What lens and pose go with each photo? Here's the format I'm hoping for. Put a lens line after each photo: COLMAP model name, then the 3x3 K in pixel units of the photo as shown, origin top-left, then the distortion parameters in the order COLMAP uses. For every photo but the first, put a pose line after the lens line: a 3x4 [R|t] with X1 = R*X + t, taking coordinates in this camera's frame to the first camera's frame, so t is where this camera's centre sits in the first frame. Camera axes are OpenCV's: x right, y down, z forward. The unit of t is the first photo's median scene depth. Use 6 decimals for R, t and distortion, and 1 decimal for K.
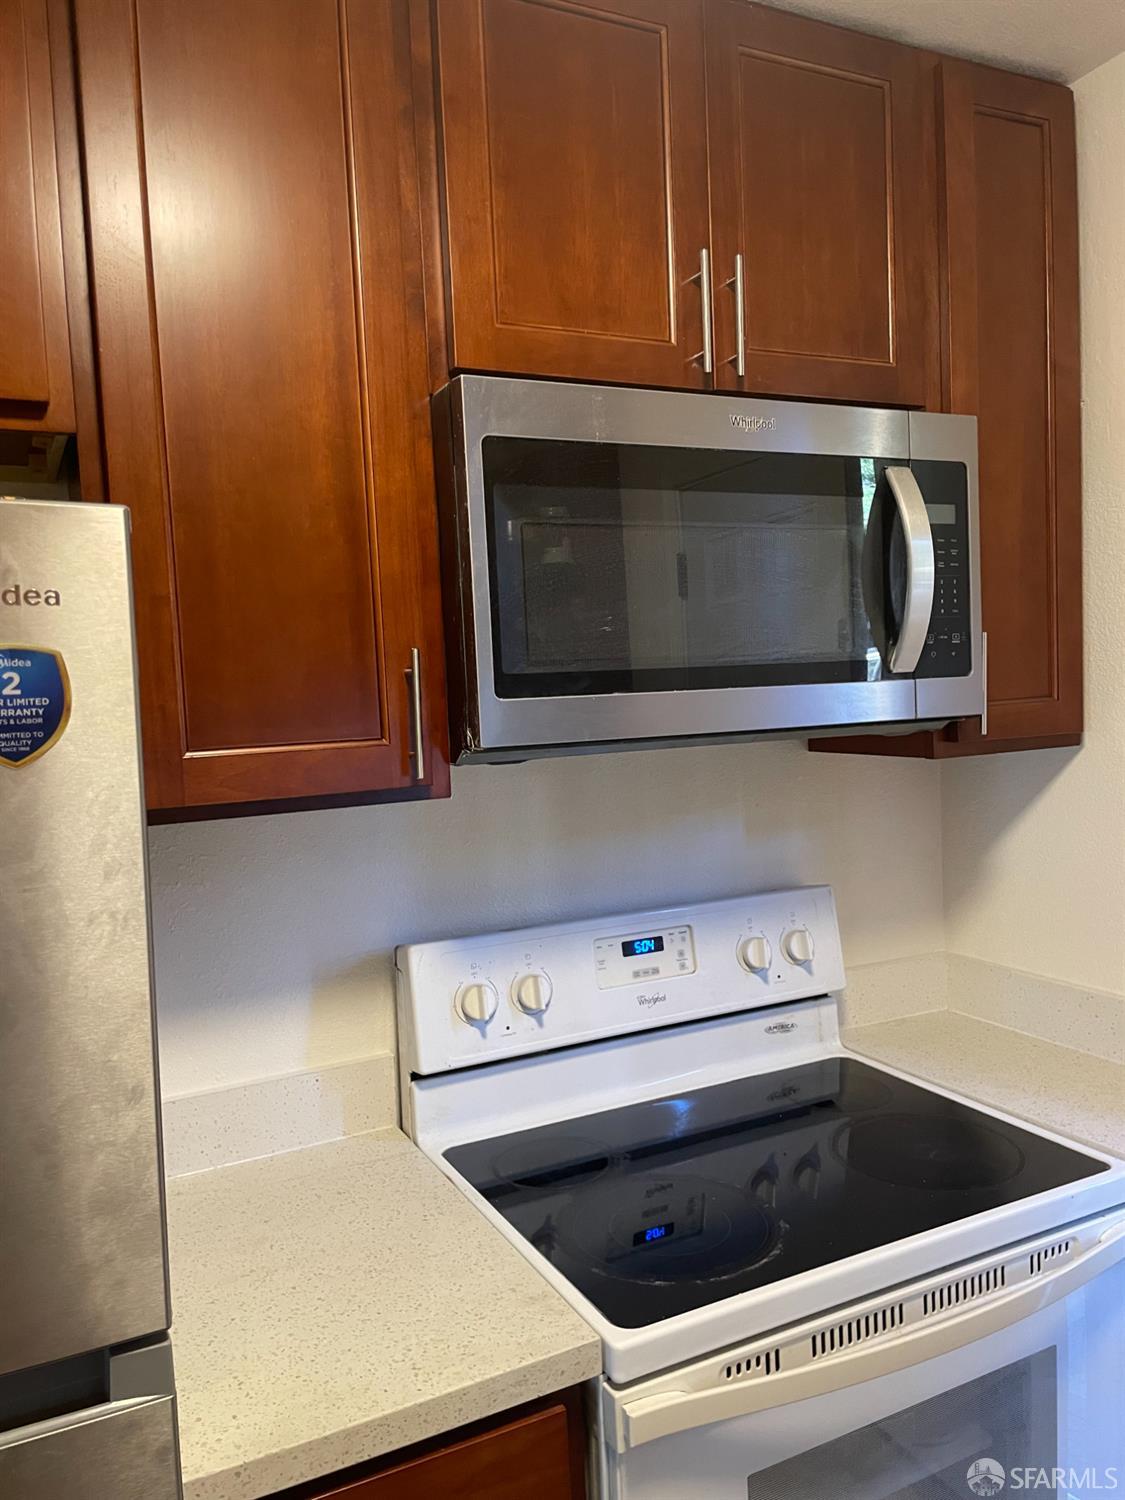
lens RADIAL K [[1171.5, 0, 558.8], [0, 1171.5, 754.9], [0, 0, 1]] dist [0.124029, -0.136176]
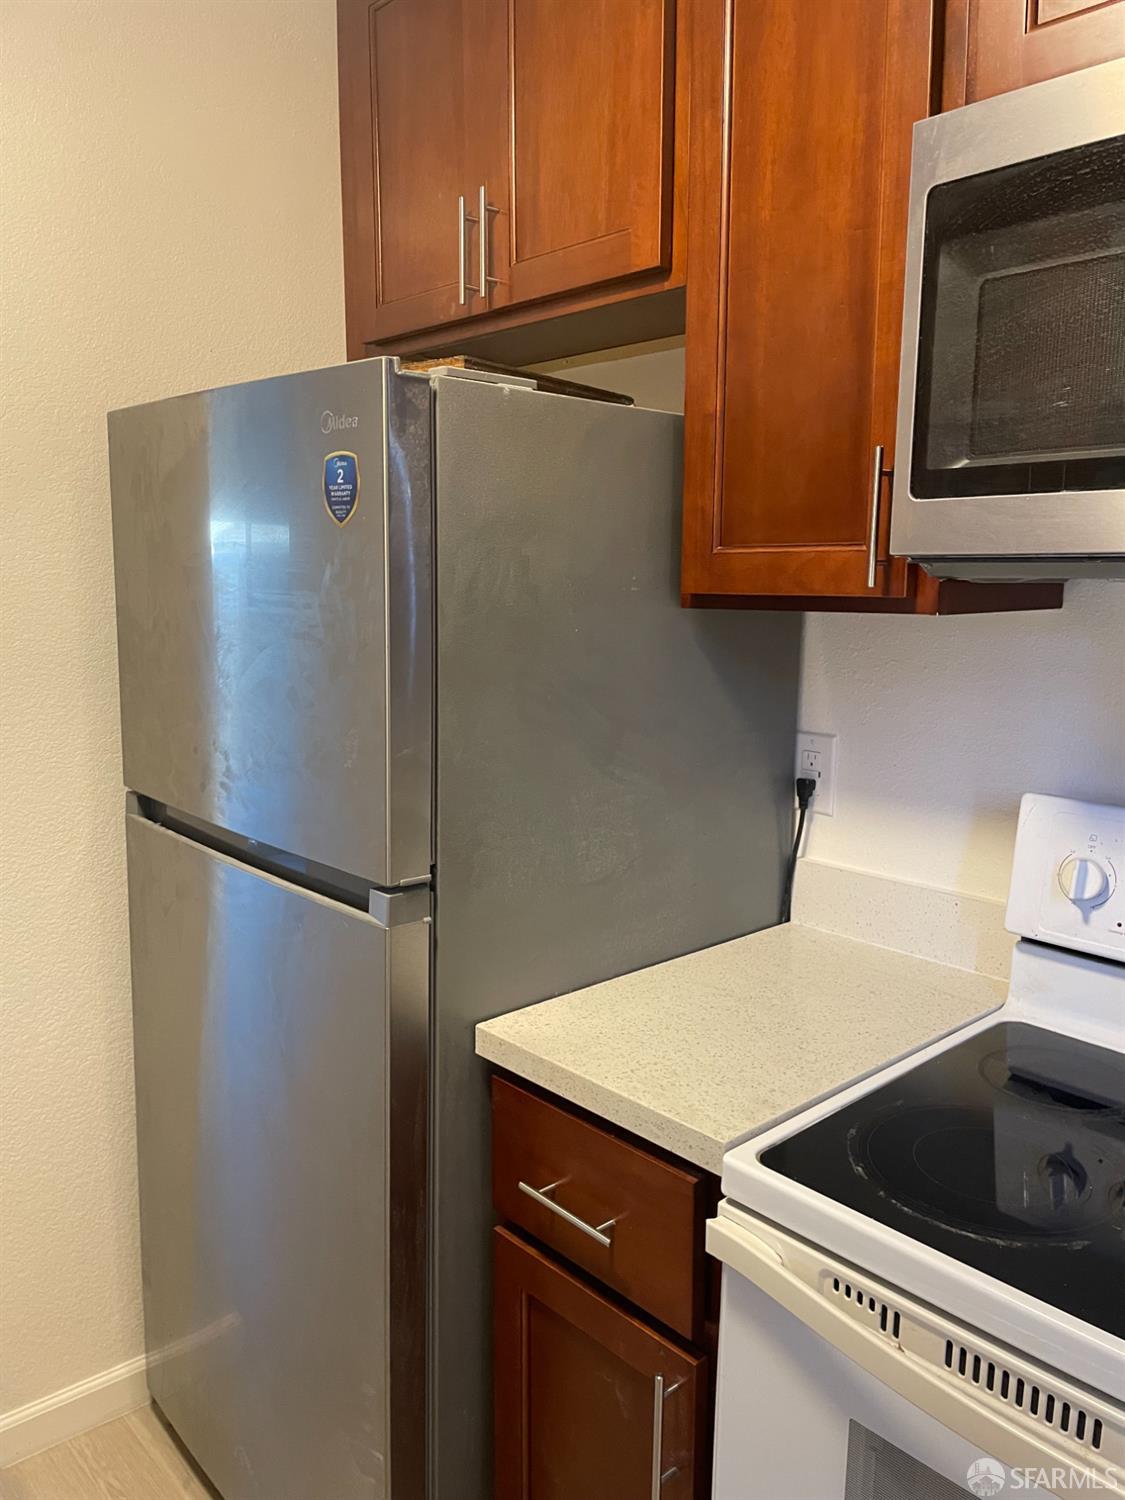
lens RADIAL K [[1148.6, 0, 561.3], [0, 1148.6, 725.9], [0, 0, 1]] dist [0.148847, -0.127699]
pose [[0.260475, 0.172545, -0.949937, 0.776466], [-0.080961, 0.984339, 0.156594, 0.003726], [0.962080, 0.036119, 0.270365, 0.533072]]
